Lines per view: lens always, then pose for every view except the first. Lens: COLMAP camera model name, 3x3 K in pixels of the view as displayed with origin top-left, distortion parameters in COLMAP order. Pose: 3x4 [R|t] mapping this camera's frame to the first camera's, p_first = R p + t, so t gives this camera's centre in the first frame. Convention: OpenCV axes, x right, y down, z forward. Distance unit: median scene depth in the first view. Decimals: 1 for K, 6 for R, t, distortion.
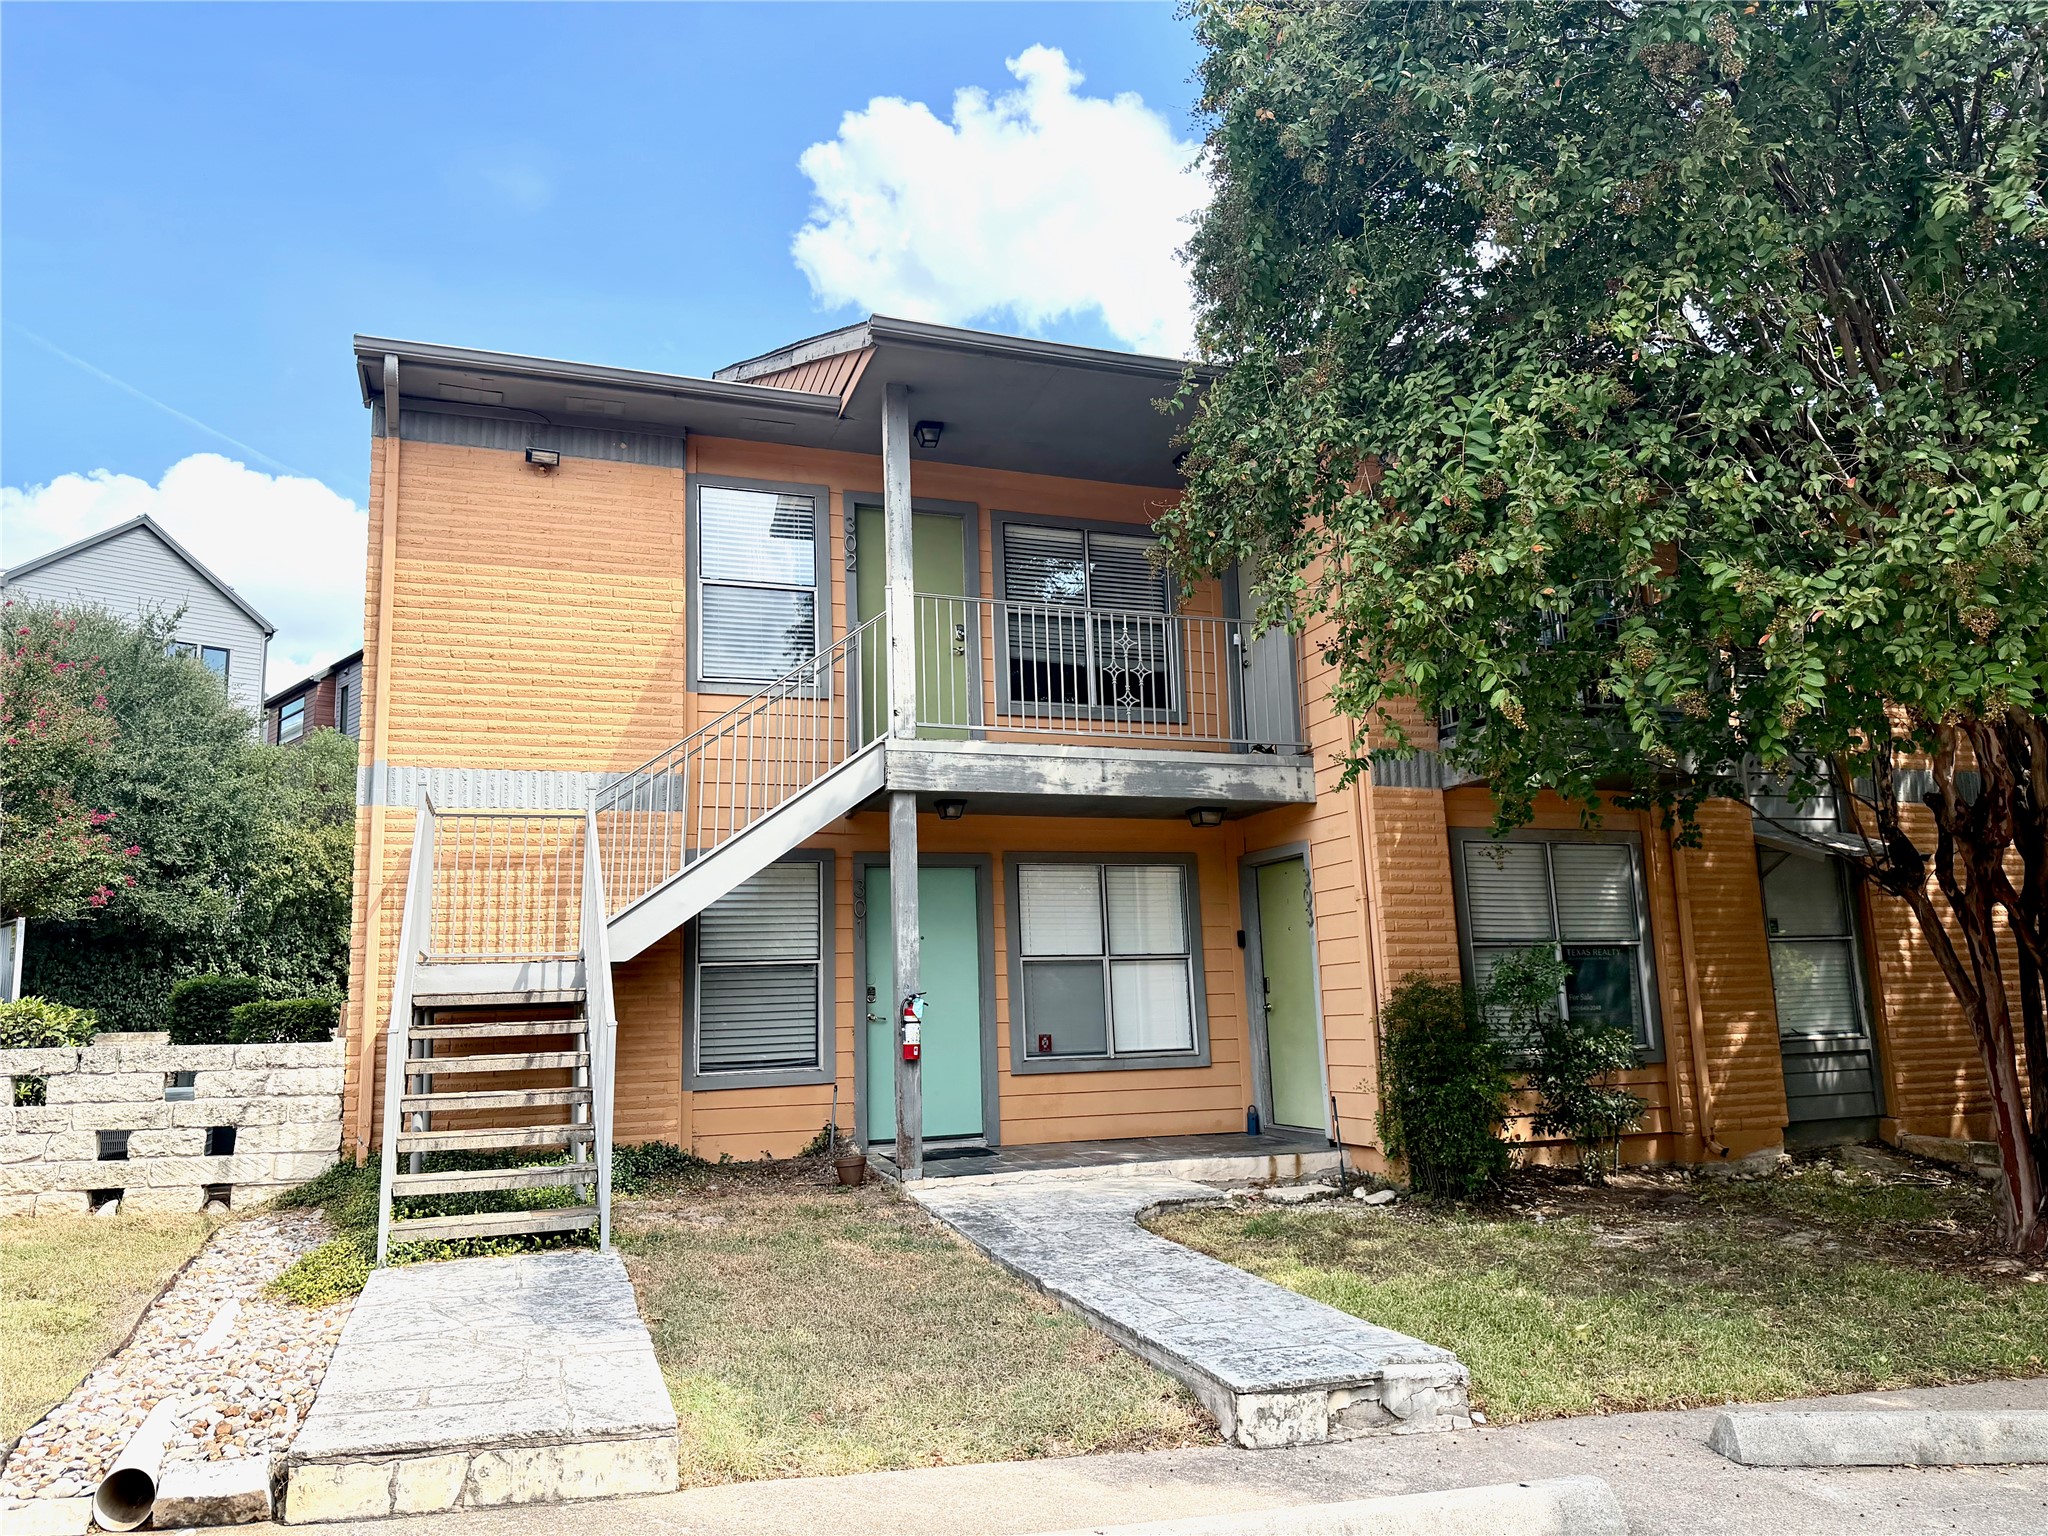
lens RADIAL K [[1421.0, 0, 1024.0], [0, 1421.0, 768.0], [0, 0, 1]] dist [0.172044, -0.353365]
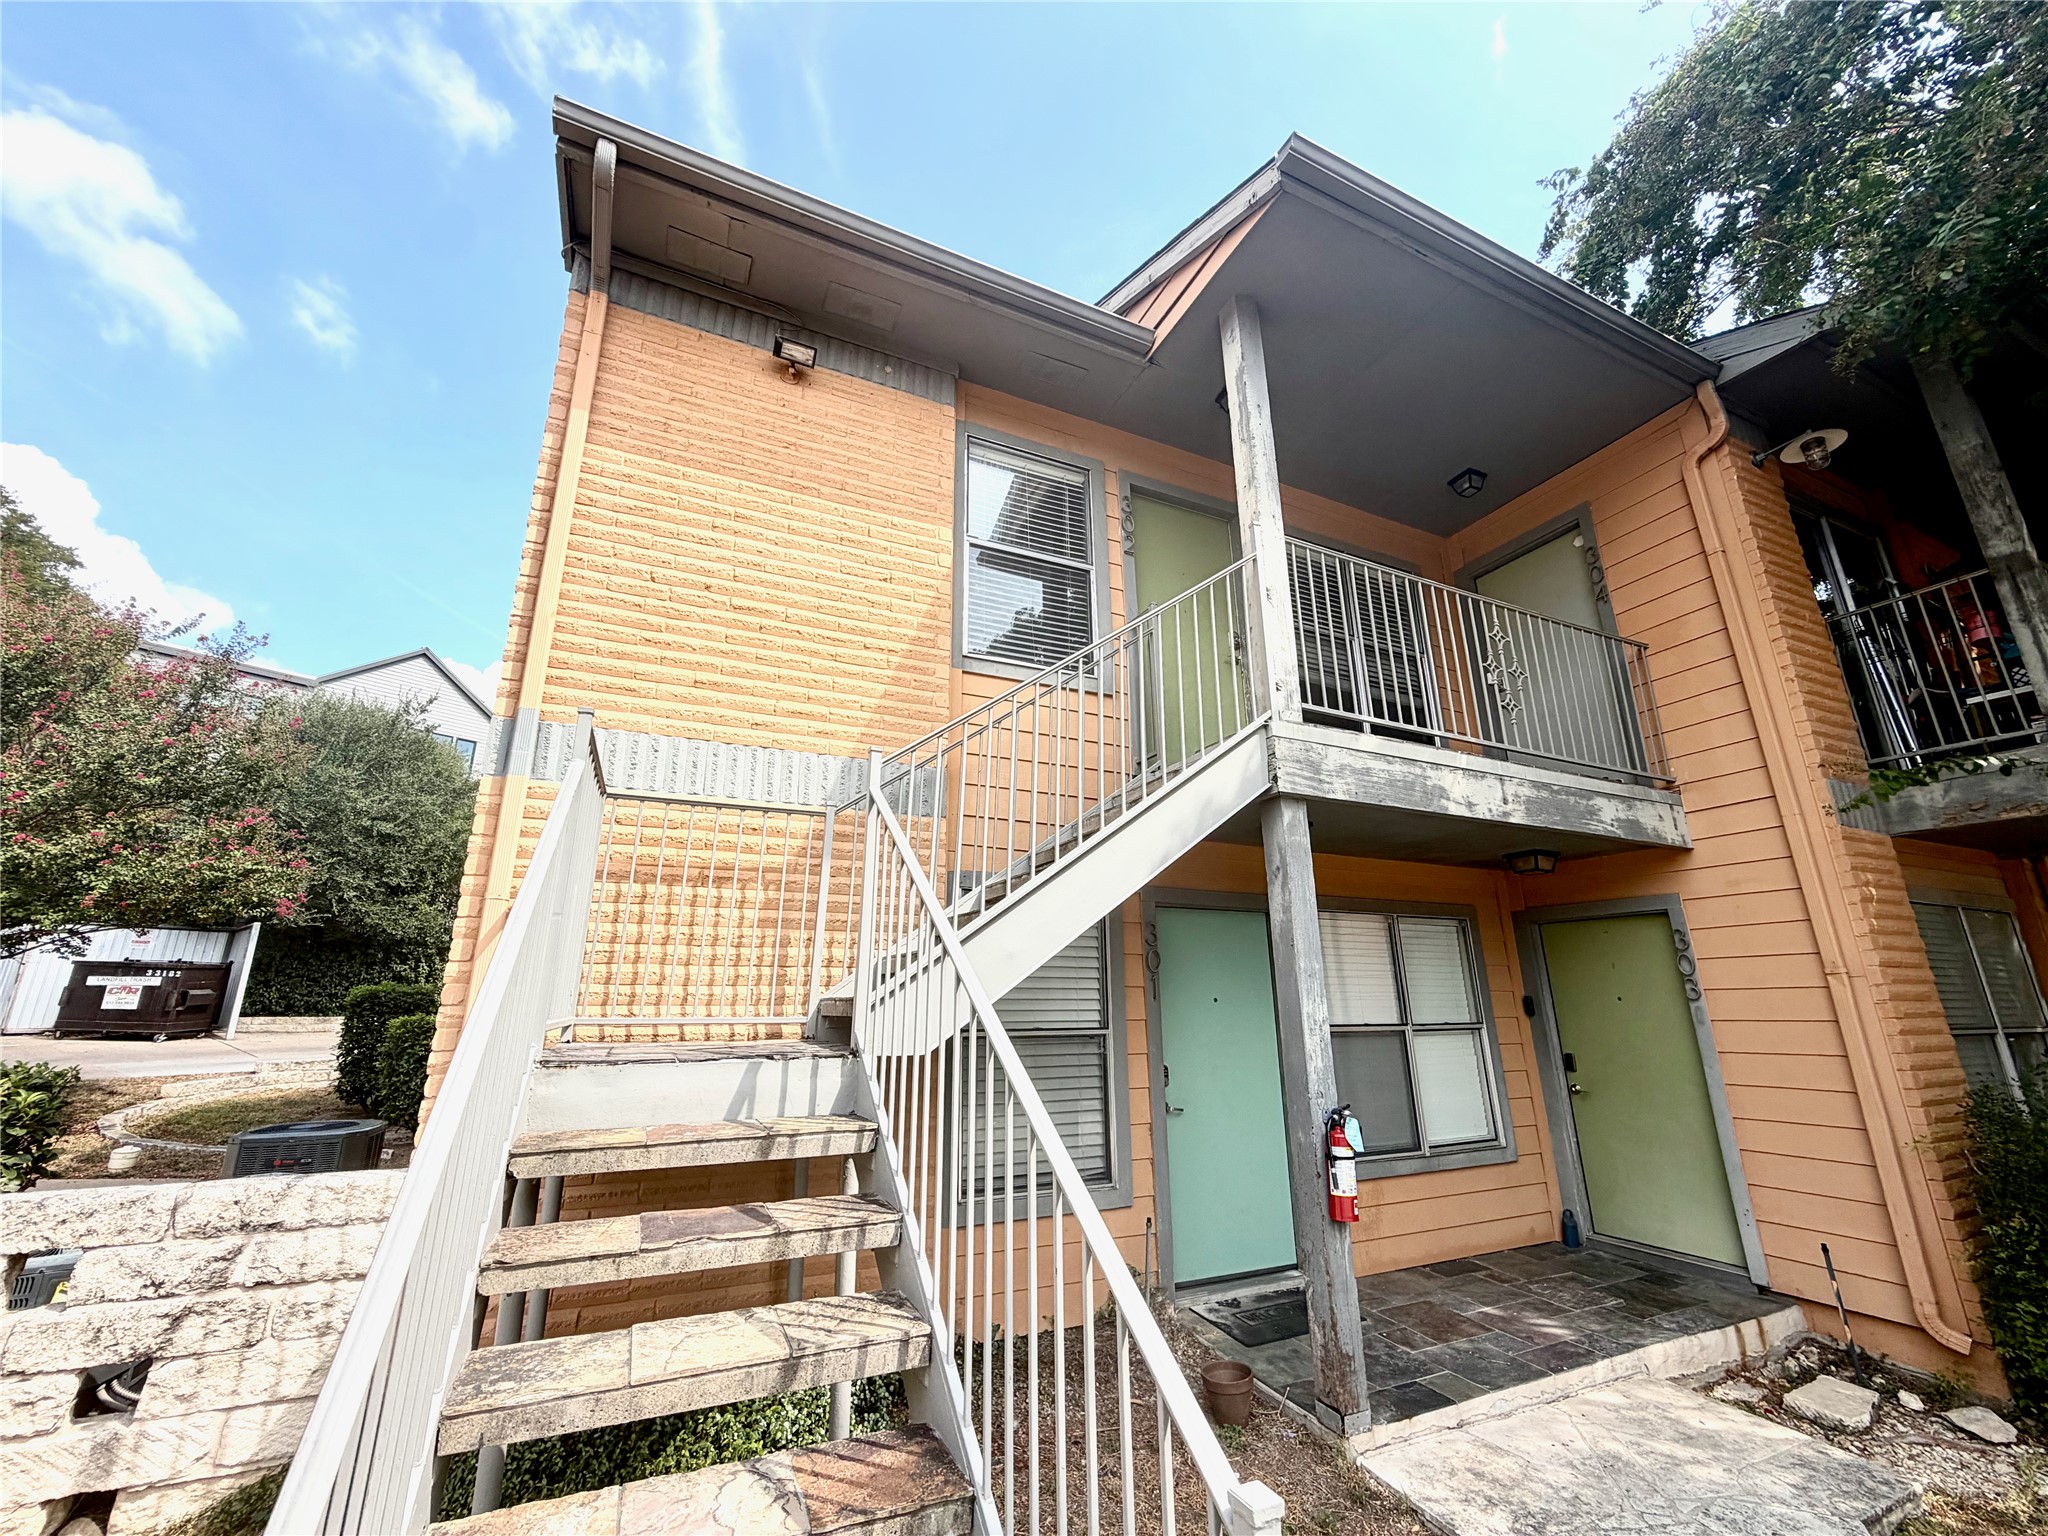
lens RADIAL K [[819.3, 0, 1020.9], [0, 819.3, 767.9], [0, 0, 1]] dist [0.000189, -0.000185]
pose [[0.996456, 0.050287, 0.067425, -0.234615], [-0.042734, 0.993109, -0.109123, 0.049515], [-0.072448, 0.105855, 0.991739, 0.590318]]
